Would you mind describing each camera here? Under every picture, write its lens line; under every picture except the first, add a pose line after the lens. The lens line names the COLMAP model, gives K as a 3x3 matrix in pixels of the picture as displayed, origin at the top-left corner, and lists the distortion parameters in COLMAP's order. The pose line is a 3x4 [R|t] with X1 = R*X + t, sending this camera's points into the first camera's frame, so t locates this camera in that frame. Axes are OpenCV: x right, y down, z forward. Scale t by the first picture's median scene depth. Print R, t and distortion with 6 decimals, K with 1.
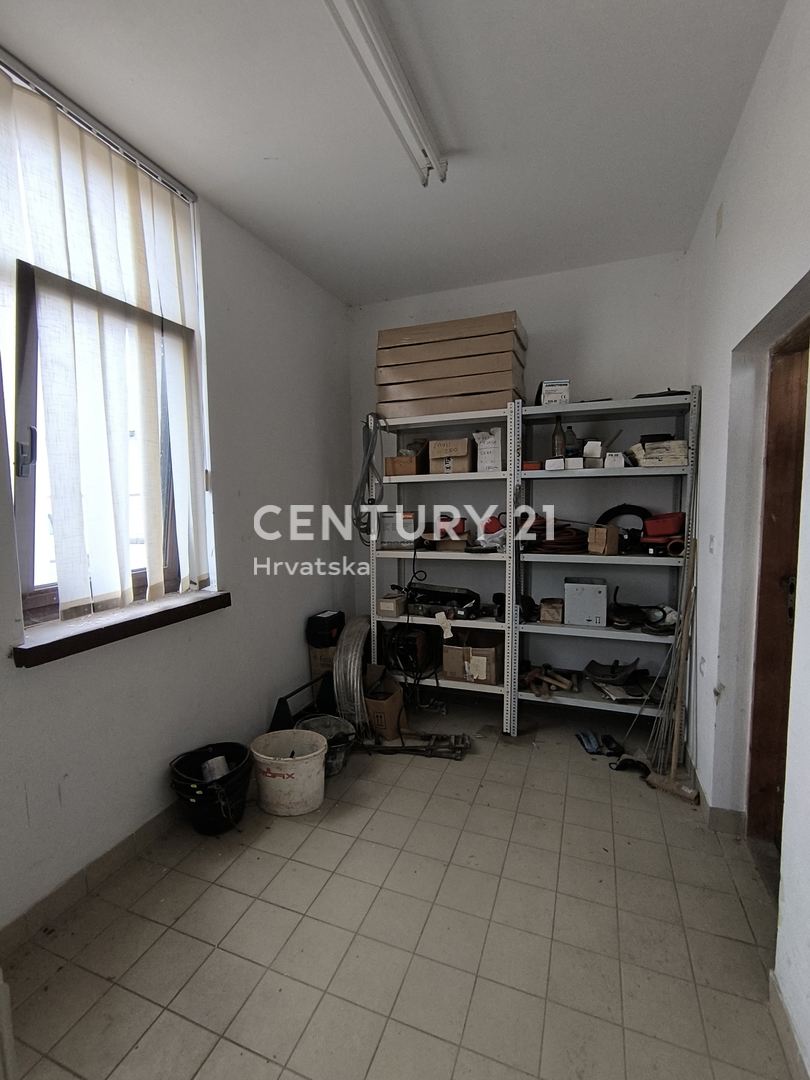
lens RADIAL K [[485.8, 0, 405.0], [0, 485.8, 540.0], [0, 0, 1]] dist [0.000592, 0.000758]
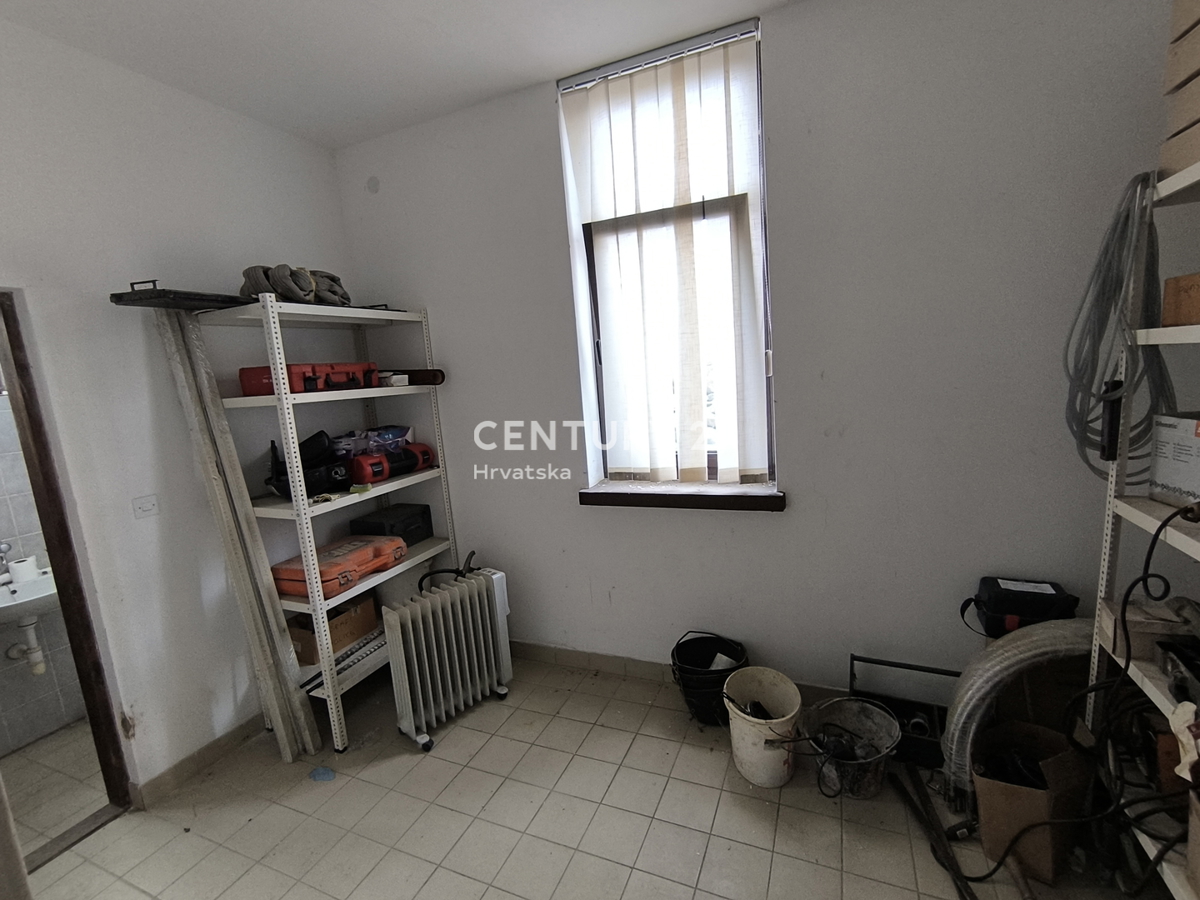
lens RADIAL K [[539.7, 0, 602.3], [0, 539.7, 453.9], [0, 0, 1]] dist [0.000592, 0.000758]
pose [[-0.032846, 0.174015, -0.984195, 0.690462], [-0.012593, 0.984576, 0.174503, -0.151312], [0.999381, 0.018126, -0.030148, 0.875645]]
